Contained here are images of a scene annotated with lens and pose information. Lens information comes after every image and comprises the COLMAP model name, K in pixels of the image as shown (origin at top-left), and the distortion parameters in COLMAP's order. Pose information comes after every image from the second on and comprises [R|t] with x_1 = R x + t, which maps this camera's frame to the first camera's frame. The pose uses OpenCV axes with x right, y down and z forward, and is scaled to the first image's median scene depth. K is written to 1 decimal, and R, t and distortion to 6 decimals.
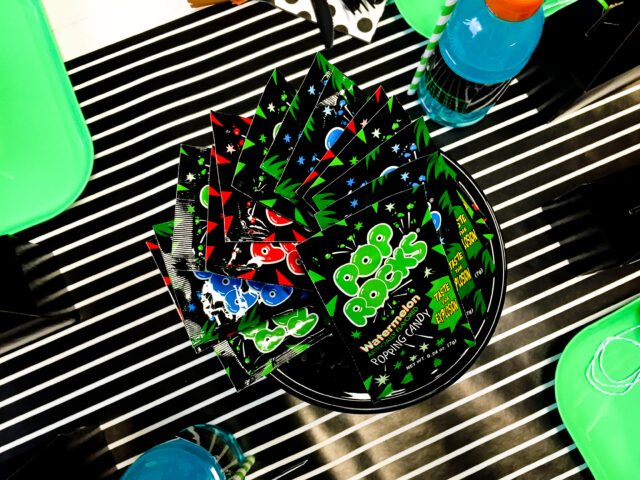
lens RADIAL K [[546.5, 0, 317.3], [0, 546.5, 236.8], [0, 0, 1]] dist [0.034070, -0.087599]
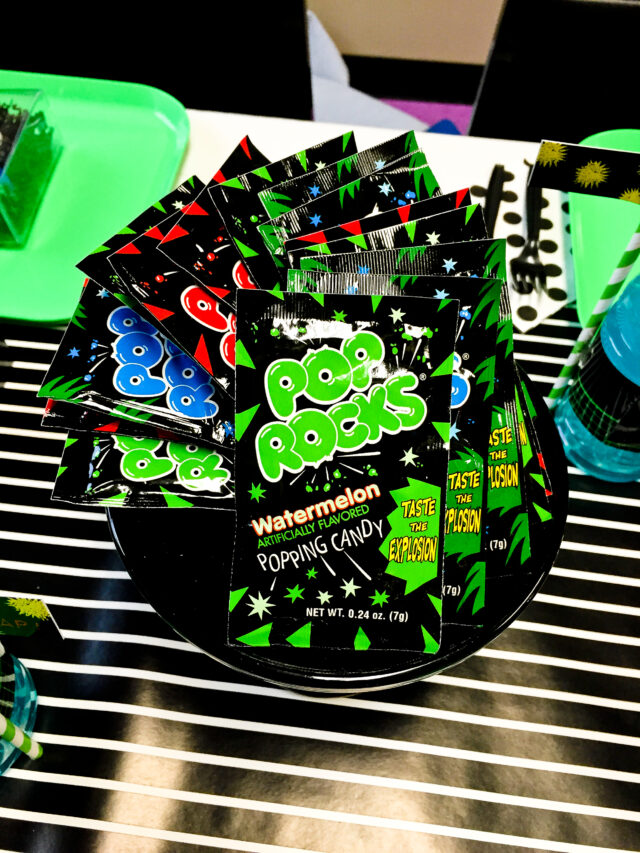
lens RADIAL K [[728.4, 0, 320.8], [0, 728.4, 427.1], [0, 0, 1]] dist [0.034070, -0.087599]
pose [[0.862147, 0.435823, -0.258381, 0.304972], [-0.500753, 0.810603, -0.303594, 0.325238], [0.077131, 0.391127, 0.917099, 0.236859]]
